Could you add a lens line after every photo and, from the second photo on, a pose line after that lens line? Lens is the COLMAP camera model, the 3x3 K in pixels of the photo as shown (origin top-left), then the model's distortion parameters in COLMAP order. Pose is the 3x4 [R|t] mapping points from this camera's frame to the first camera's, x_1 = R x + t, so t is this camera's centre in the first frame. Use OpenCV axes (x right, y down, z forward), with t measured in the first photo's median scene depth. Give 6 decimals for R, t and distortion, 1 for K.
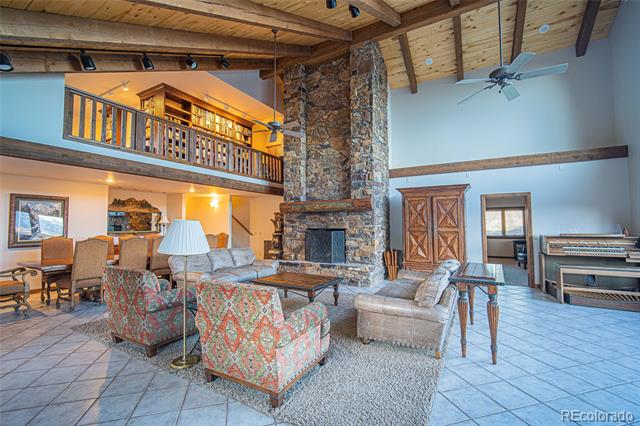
lens RADIAL K [[280.1, 0, 321.9], [0, 280.1, 211.6], [0, 0, 1]] dist [-0.005054, -0.000201]
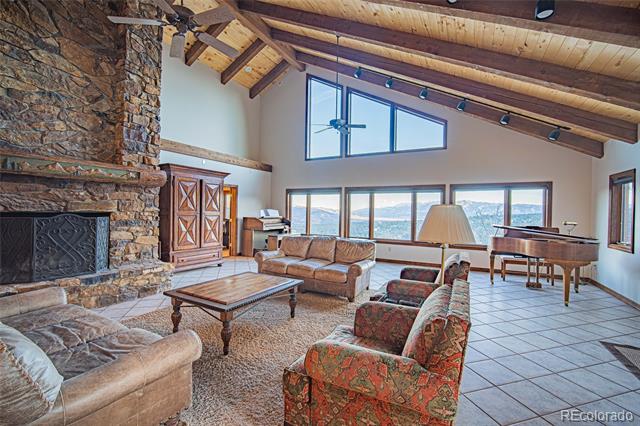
lens RADIAL K [[280.1, 0, 321.3], [0, 280.1, 212.3], [0, 0, 1]] dist [-0.005054, -0.000201]
pose [[-0.019965, 0.001178, 0.999800, -0.546728], [-0.065805, 0.997829, -0.002490, 0.032616], [-0.997633, -0.065842, -0.019844, 0.565522]]
